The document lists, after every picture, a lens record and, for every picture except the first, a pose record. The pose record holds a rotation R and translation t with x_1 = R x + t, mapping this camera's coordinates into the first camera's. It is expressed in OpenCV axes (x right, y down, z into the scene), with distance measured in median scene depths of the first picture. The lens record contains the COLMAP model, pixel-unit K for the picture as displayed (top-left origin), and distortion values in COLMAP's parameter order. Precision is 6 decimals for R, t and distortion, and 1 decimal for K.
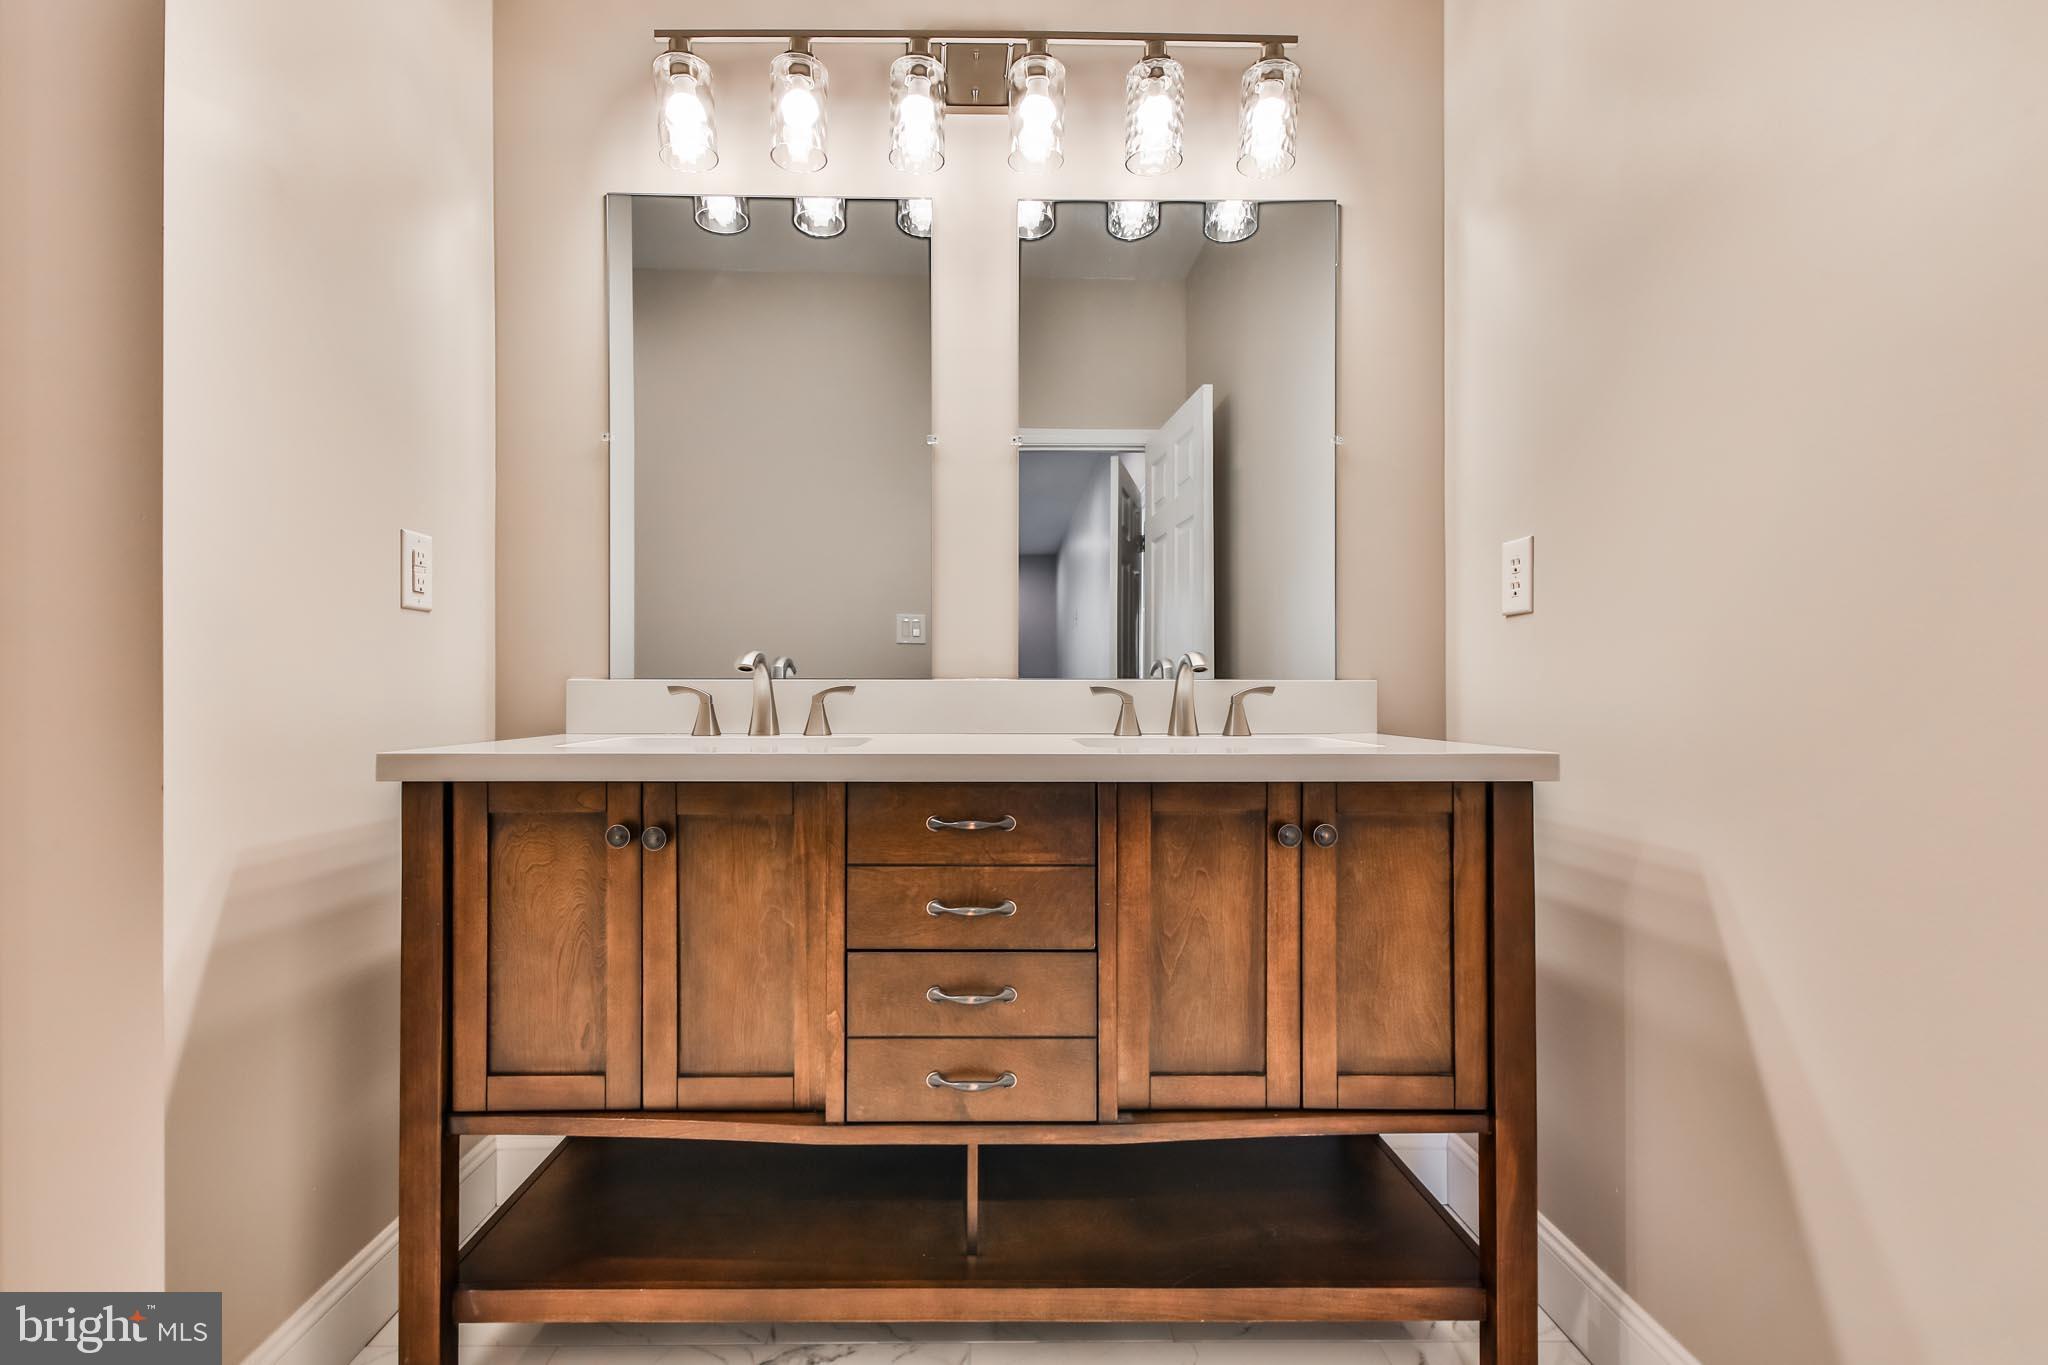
lens RADIAL K [[946.0, 0, 1010.9], [0, 946.0, 698.7], [0, 0, 1]] dist [0.027940, -0.015411]
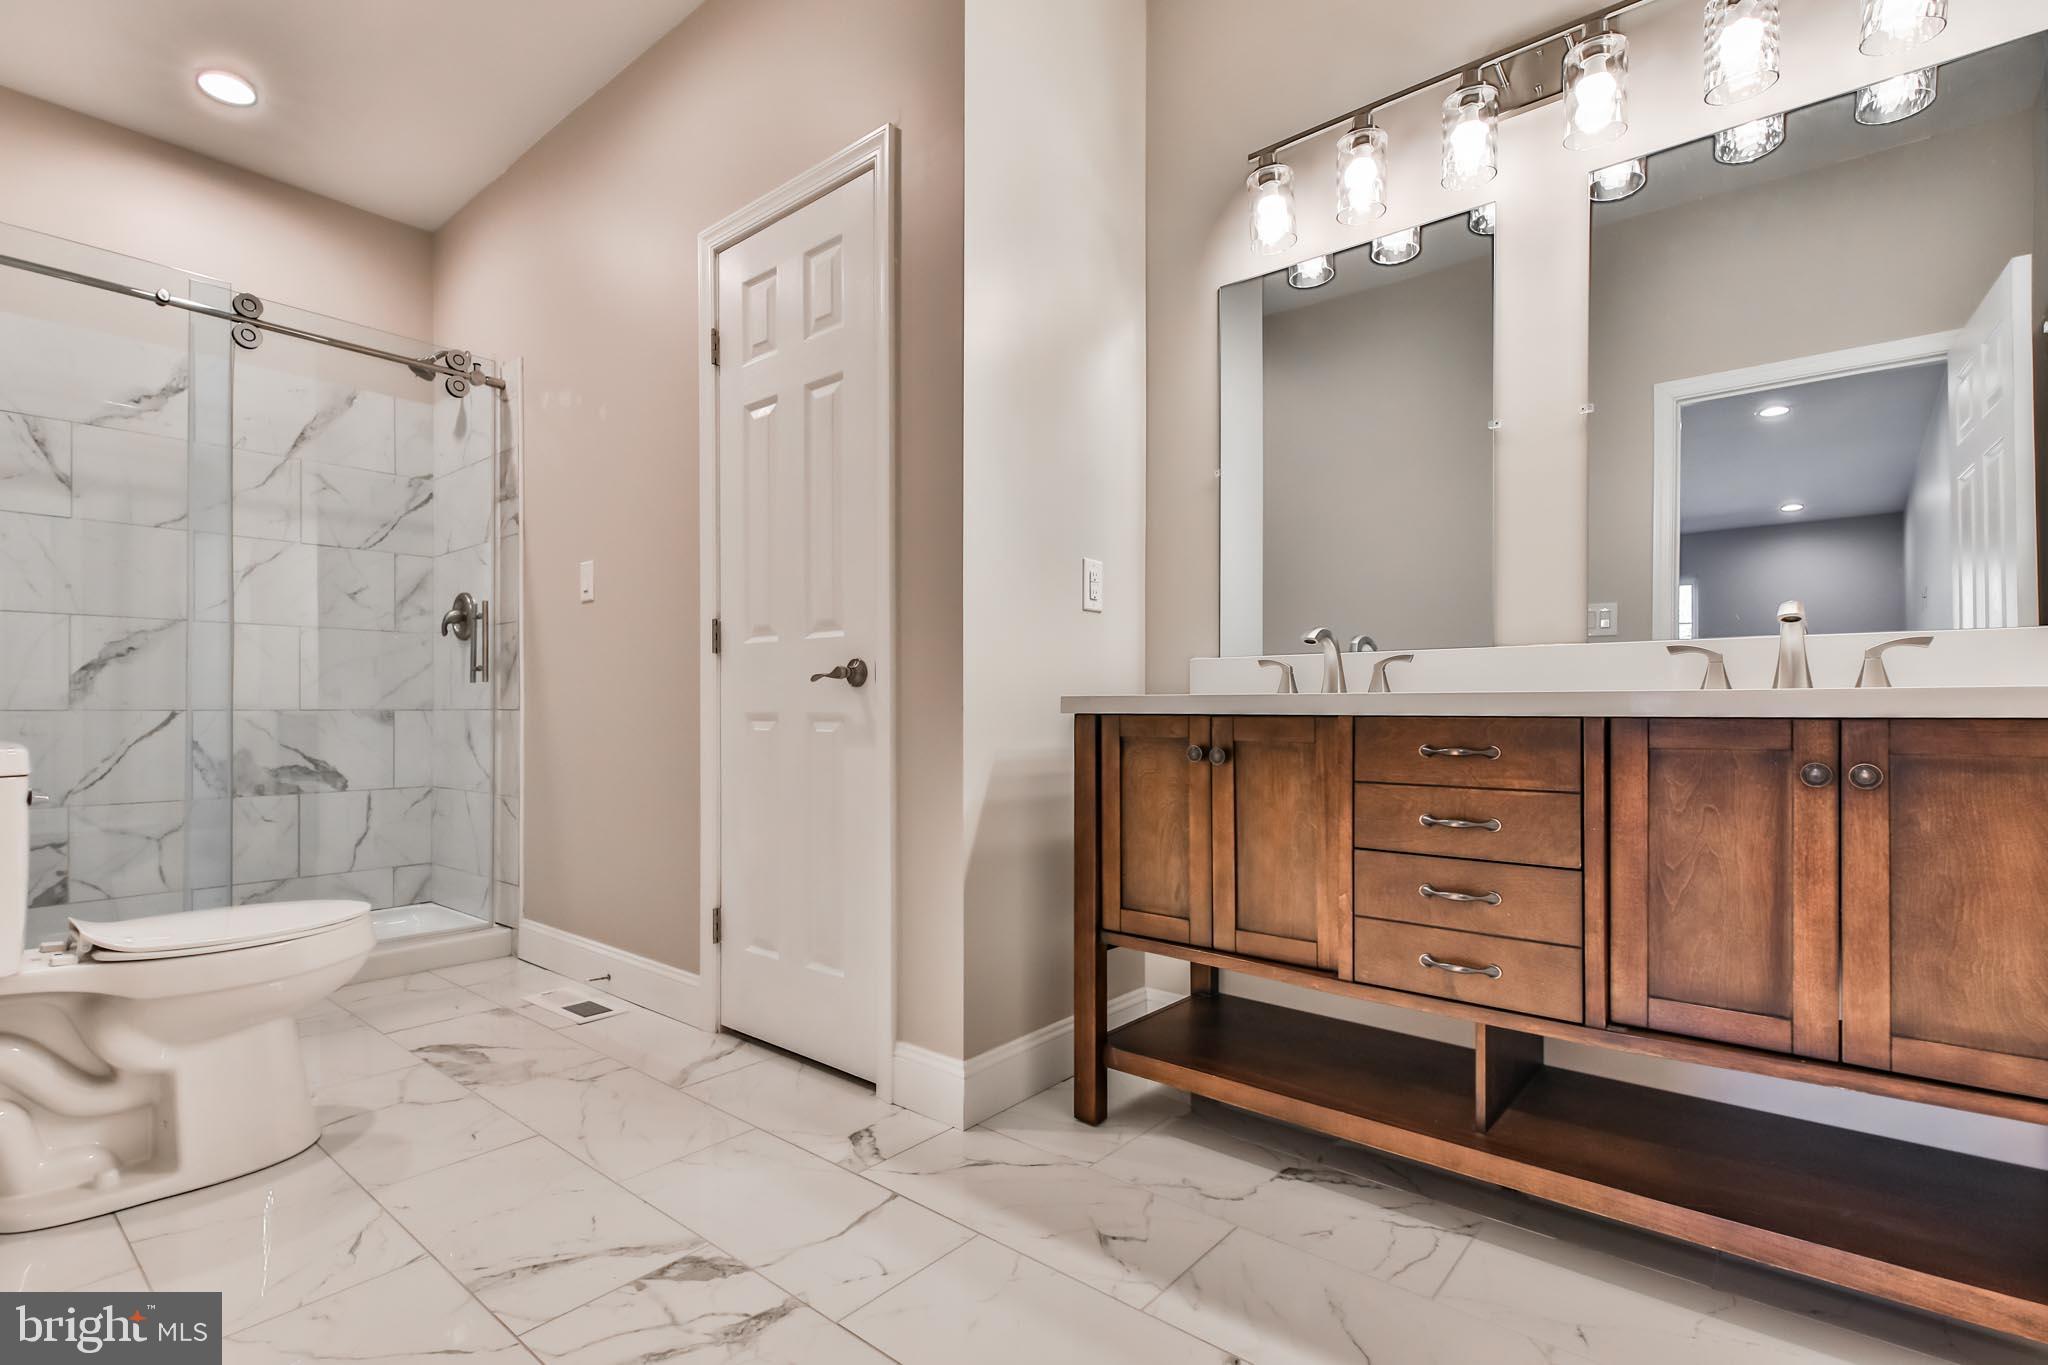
lens RADIAL K [[946.0, 0, 1010.9], [0, 946.0, 698.7], [0, 0, 1]] dist [0.027940, -0.015411]
pose [[0.767884, -0.008118, -0.640538, 0.284965], [0.000217, 0.999923, -0.012413, 0.077862], [0.640589, 0.009393, 0.767826, -0.272674]]
